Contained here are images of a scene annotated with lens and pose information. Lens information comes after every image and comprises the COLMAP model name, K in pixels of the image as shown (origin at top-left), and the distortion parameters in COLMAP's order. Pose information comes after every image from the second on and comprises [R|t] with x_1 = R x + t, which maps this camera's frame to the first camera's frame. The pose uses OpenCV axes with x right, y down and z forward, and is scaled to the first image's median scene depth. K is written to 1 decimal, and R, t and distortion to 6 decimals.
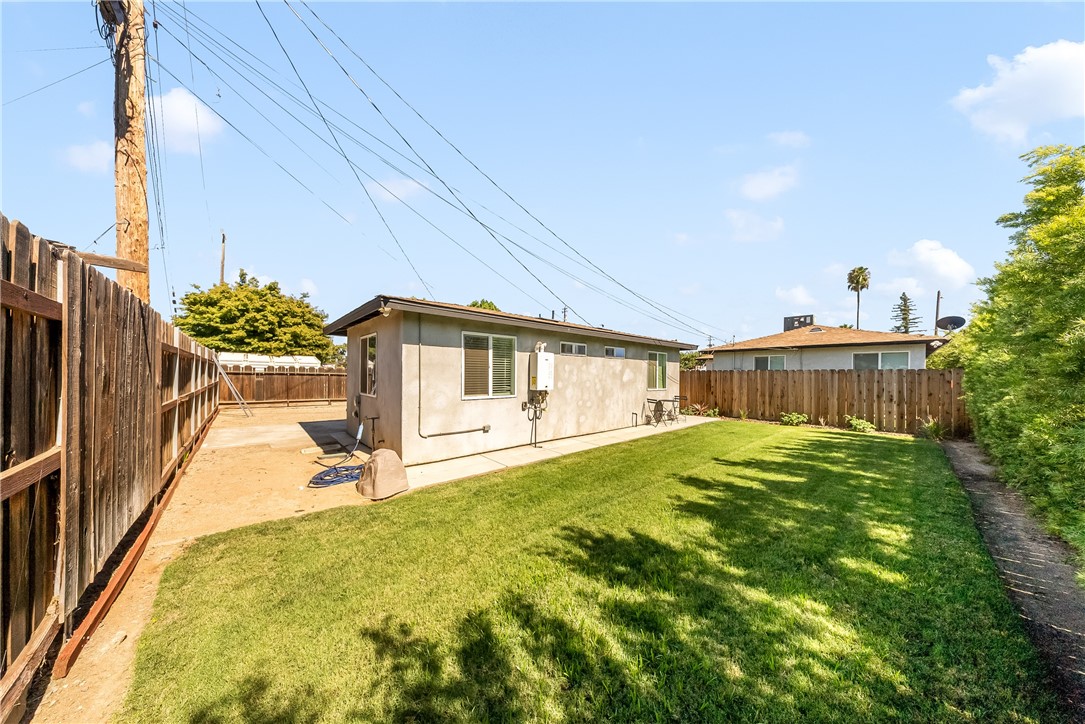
lens RADIAL K [[320.8, 0, 542.5], [0, 320.8, 362.0], [0, 0, 1]] dist [-0.000136, -0.000005]
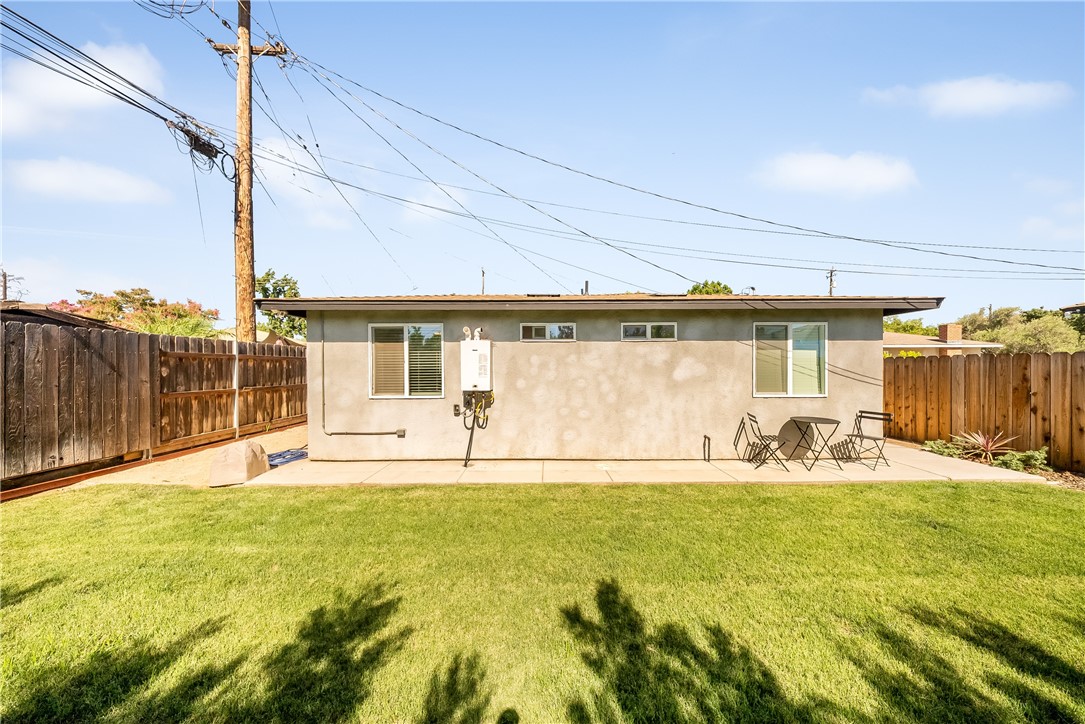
lens RADIAL K [[320.8, 0, 542.5], [0, 320.8, 362.0], [0, 0, 1]] dist [-0.000136, -0.000005]
pose [[0.750471, -0.023811, -0.660474, 0.563560], [0.035916, 0.999343, 0.004782, 0.020775], [0.659926, -0.027310, 0.750834, 0.496392]]
